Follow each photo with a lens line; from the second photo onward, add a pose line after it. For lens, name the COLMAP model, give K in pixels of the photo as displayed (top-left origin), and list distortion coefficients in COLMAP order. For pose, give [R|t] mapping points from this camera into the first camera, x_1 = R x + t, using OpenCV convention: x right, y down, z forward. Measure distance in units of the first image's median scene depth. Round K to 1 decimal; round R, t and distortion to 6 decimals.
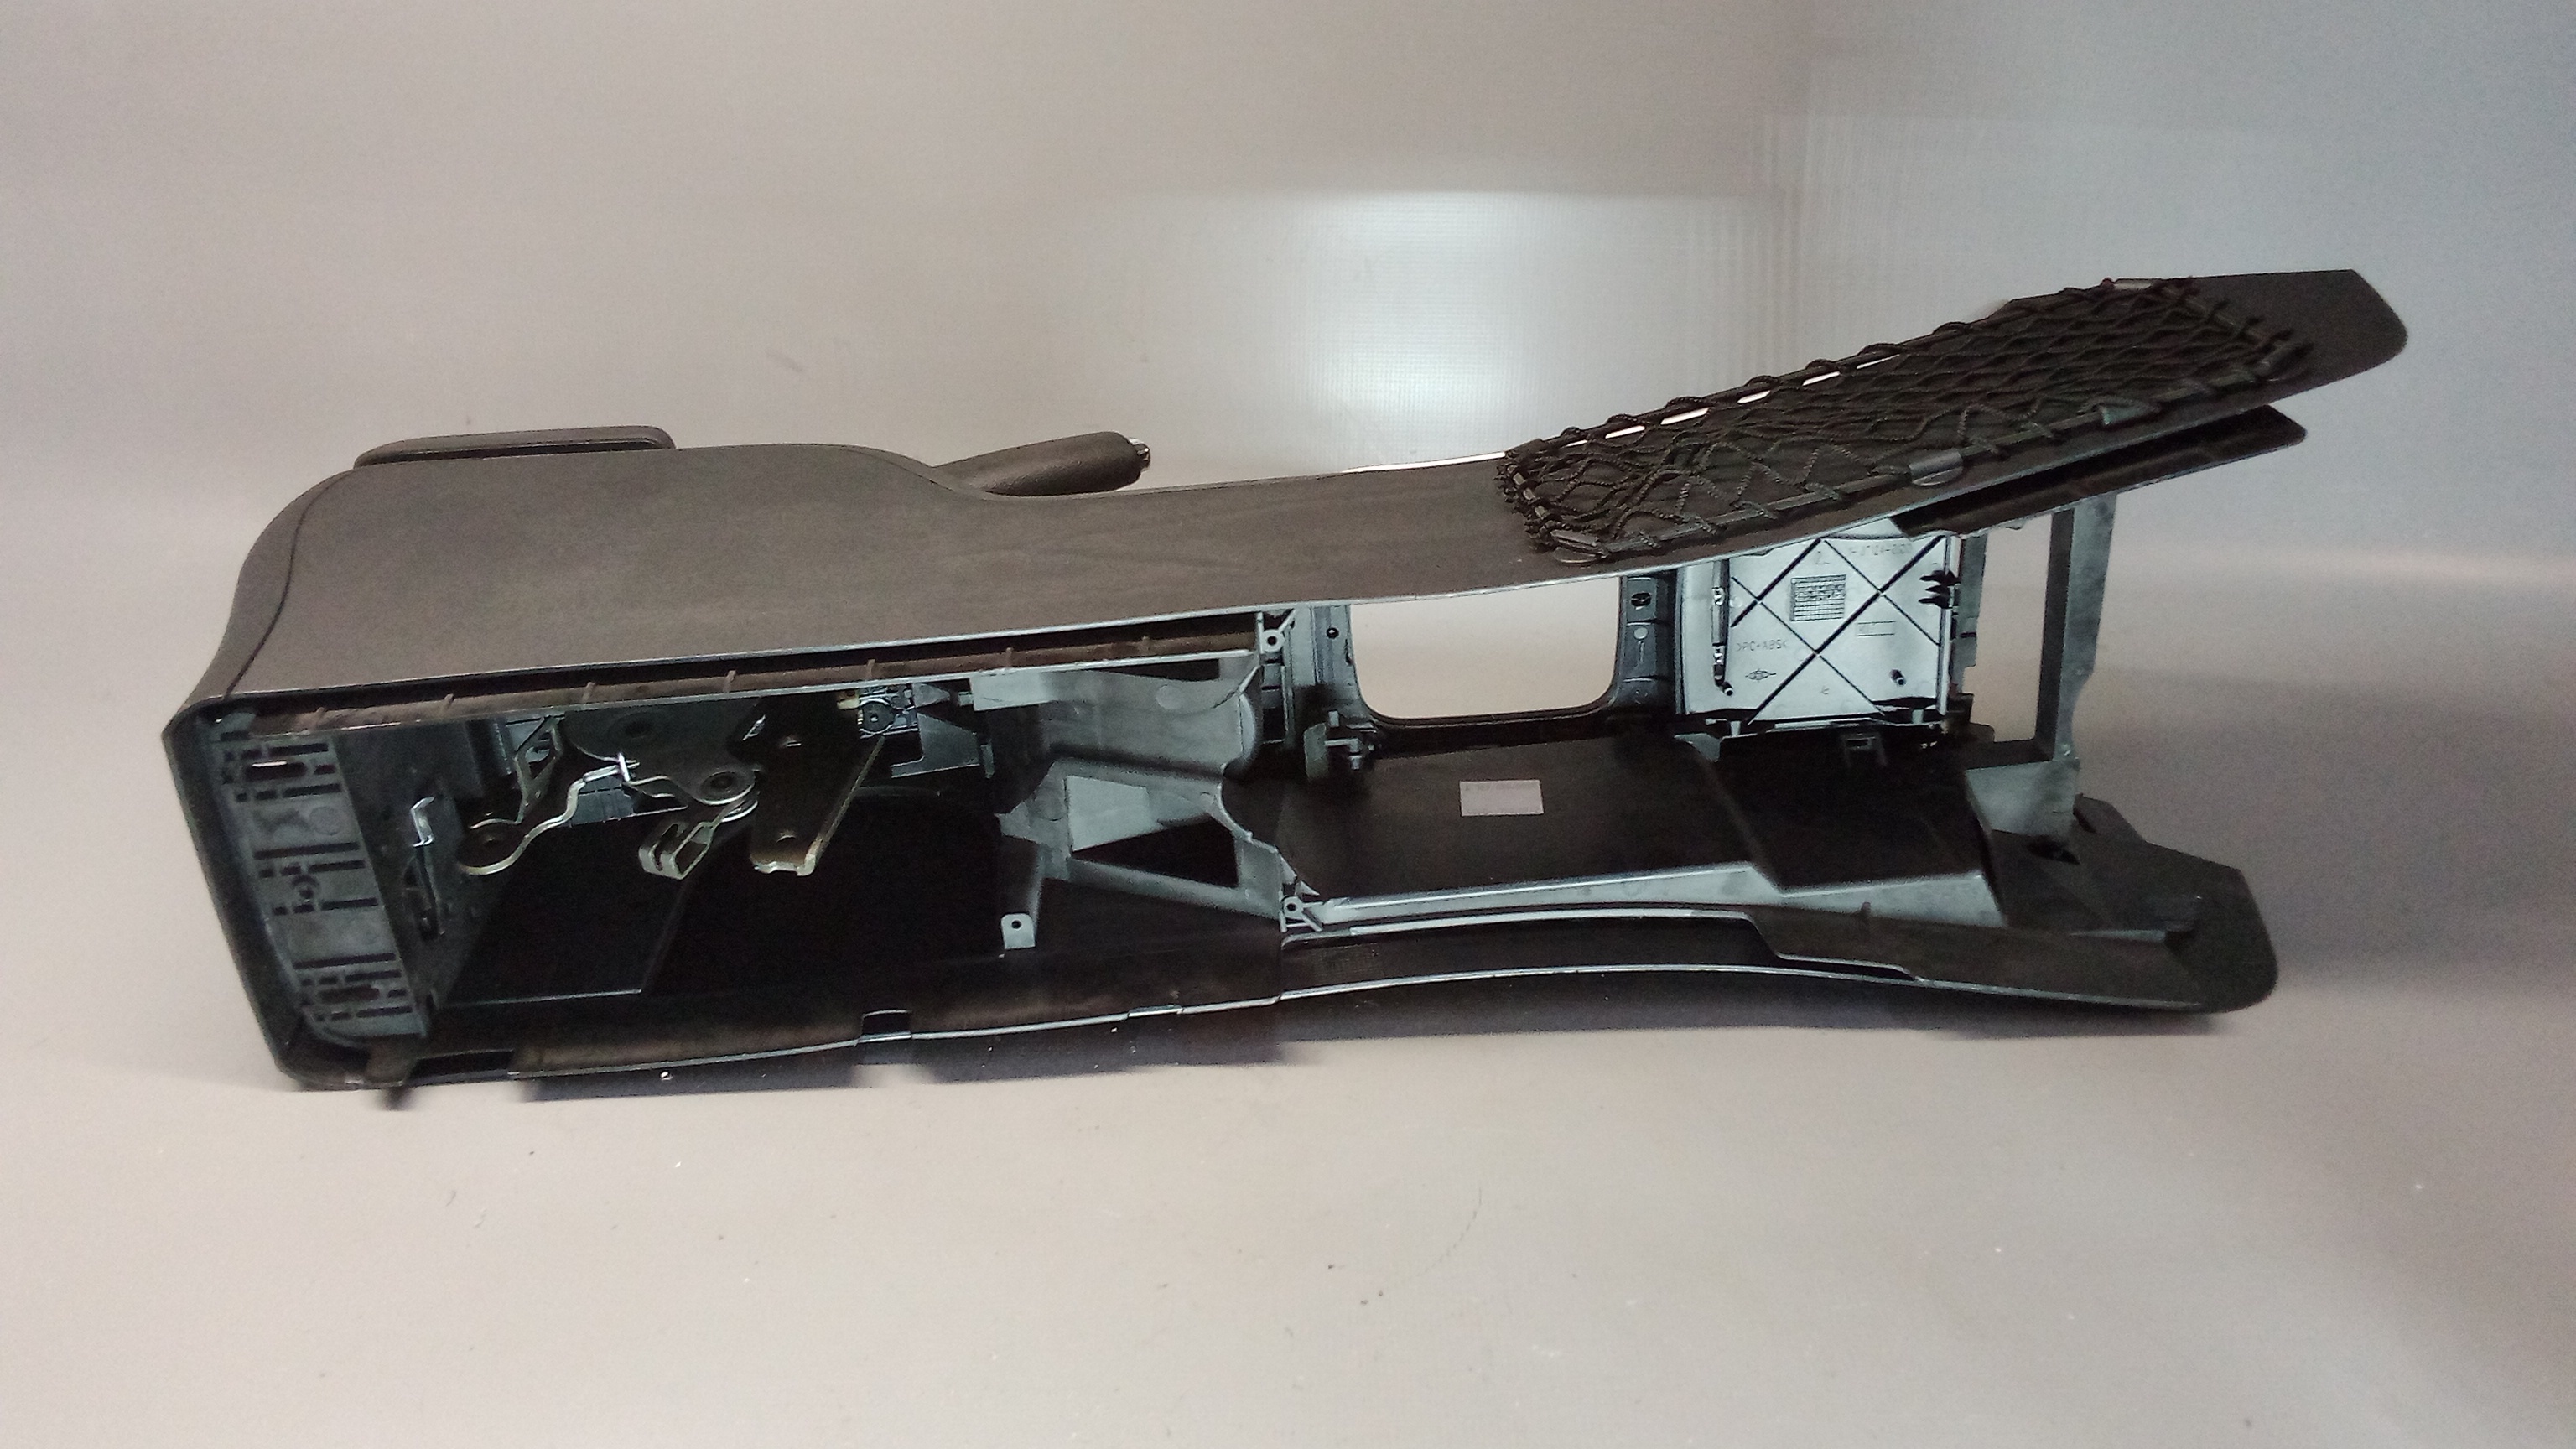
lens RADIAL K [[2141.6, 0, 1288.2], [0, 2141.6, 726.3], [0, 0, 1]] dist [-0.008501, -0.013486]
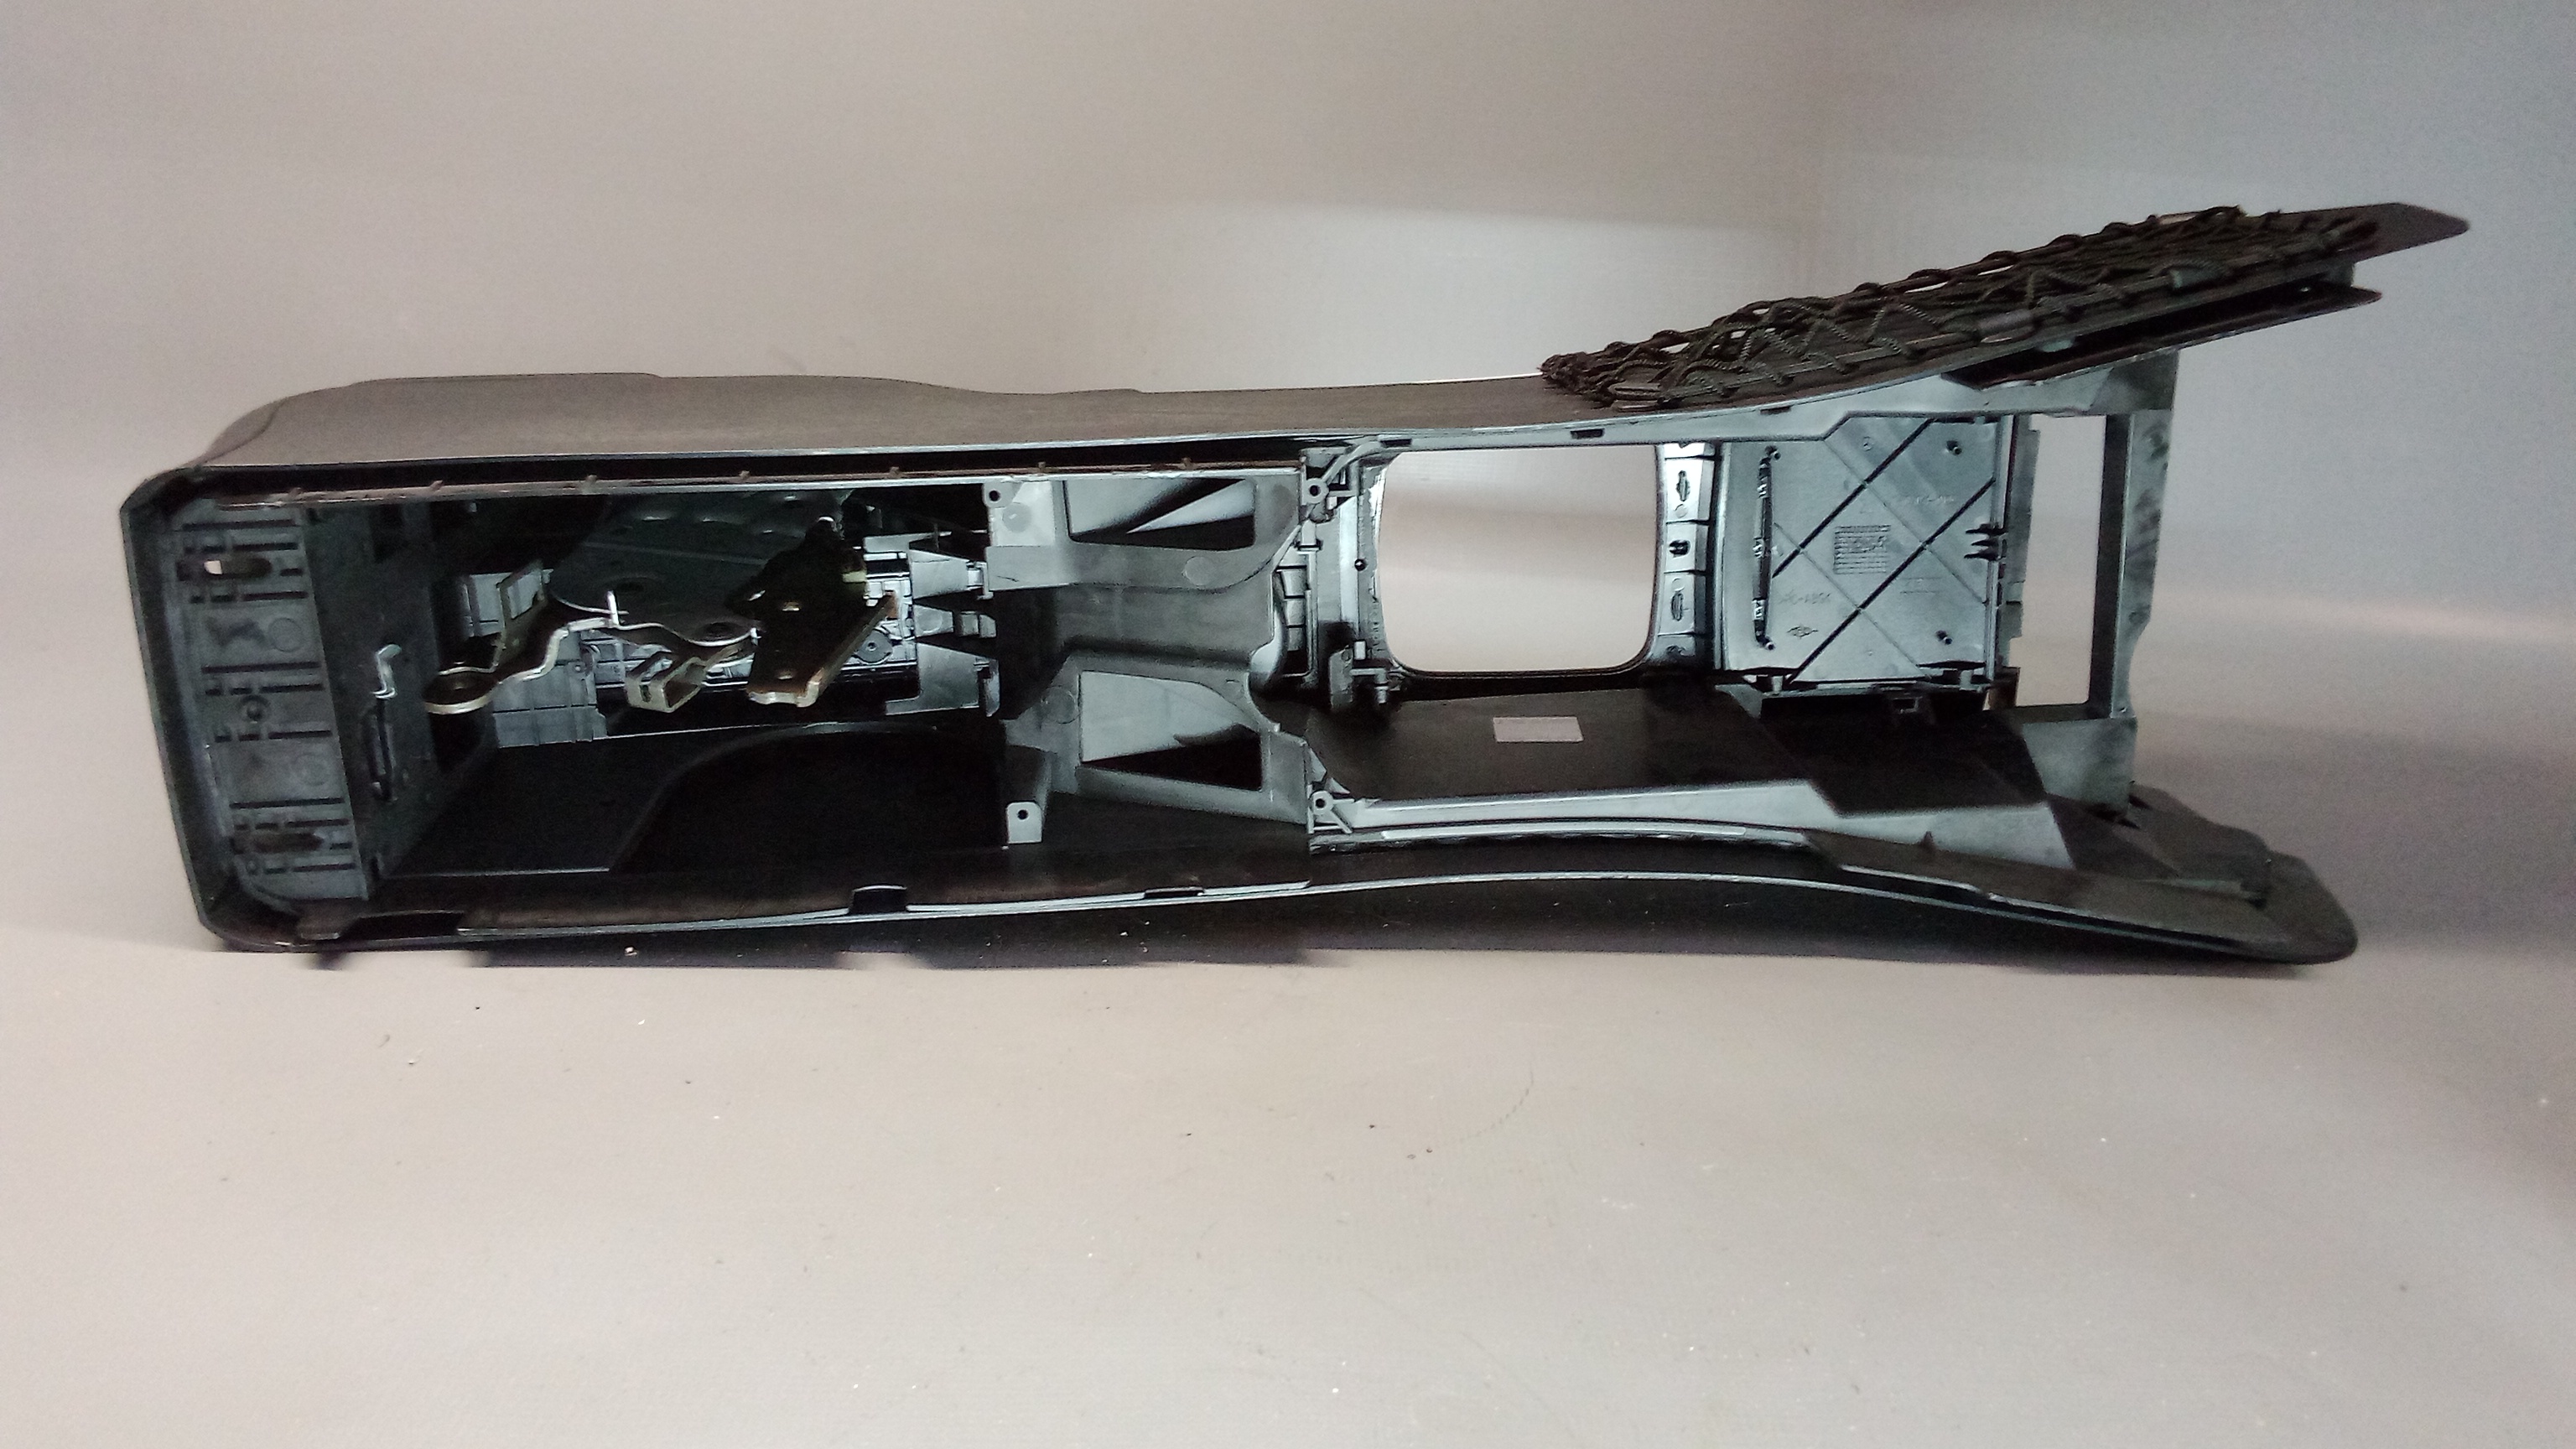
lens RADIAL K [[2141.6, 0, 1287.4], [0, 2141.6, 729.4], [0, 0, 1]] dist [-0.008501, -0.013486]
pose [[0.999055, 0.031703, 0.029718, -0.041420], [-0.026229, 0.985223, -0.169255, 0.210039], [-0.034645, 0.168316, 0.985124, 0.078095]]
